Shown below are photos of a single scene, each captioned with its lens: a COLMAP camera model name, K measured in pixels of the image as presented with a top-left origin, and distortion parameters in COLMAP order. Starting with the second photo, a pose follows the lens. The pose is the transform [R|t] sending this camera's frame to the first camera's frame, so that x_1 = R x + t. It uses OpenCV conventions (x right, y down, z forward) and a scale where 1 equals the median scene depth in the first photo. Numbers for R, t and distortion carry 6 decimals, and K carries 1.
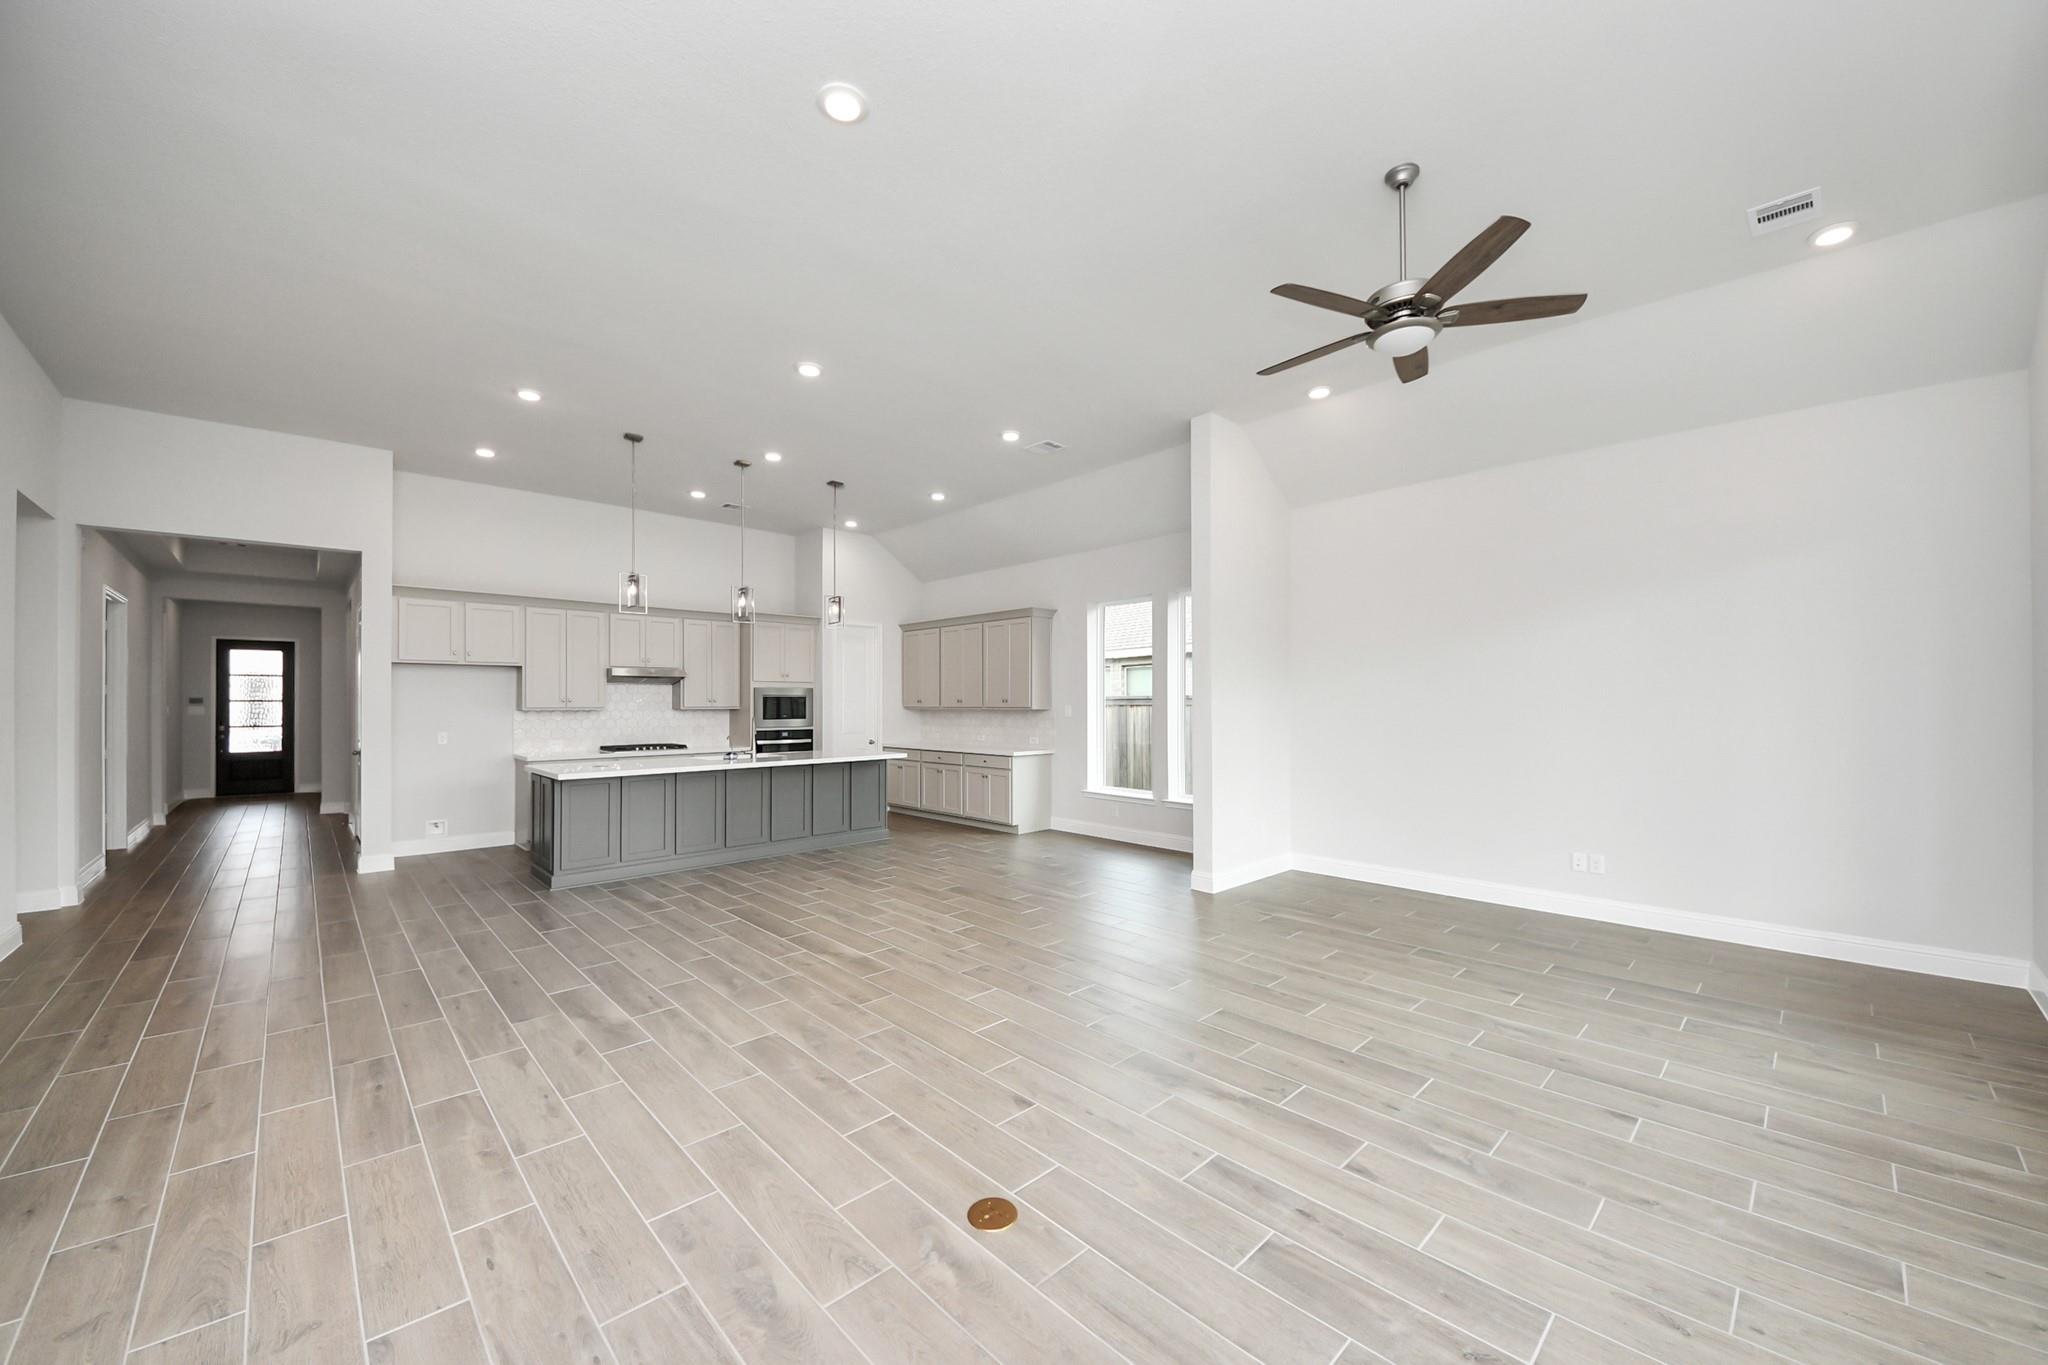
lens RADIAL K [[749.7, 0, 1017.9], [0, 749.7, 693.8], [0, 0, 1]] dist [0.014870, -0.009532]
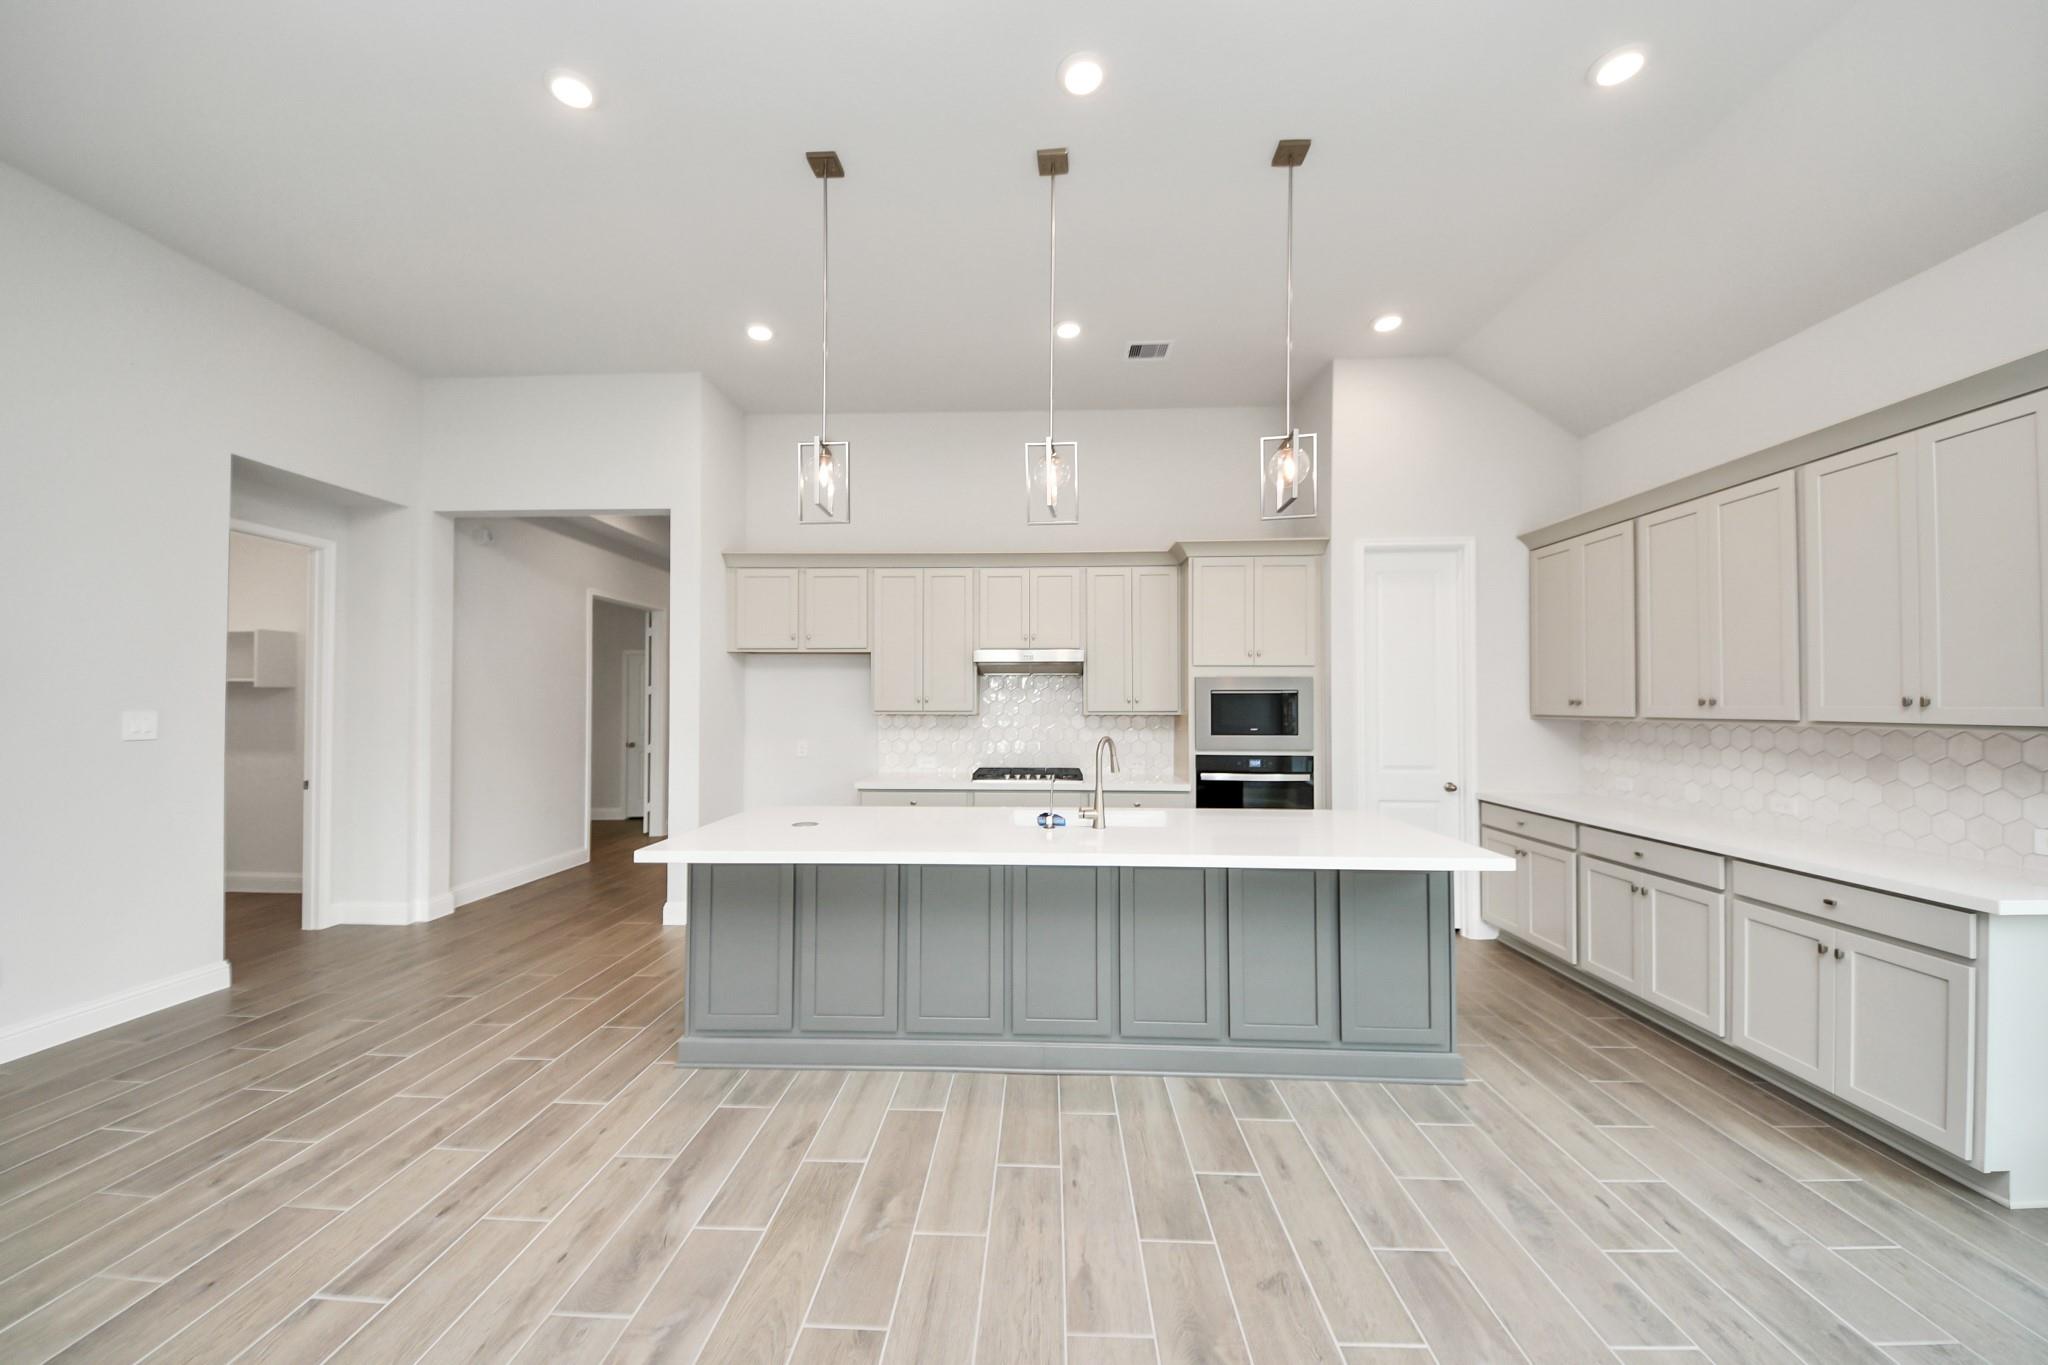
lens RADIAL K [[726.1, 0, 1014.3], [0, 726.1, 688.3], [0, 0, 1]] dist [0.000578, -0.000011]
pose [[0.694092, -0.007952, -0.719842, -0.082454], [0.005010, 0.999968, -0.006216, 0.004007], [0.719869, 0.000708, 0.694110, 0.736264]]
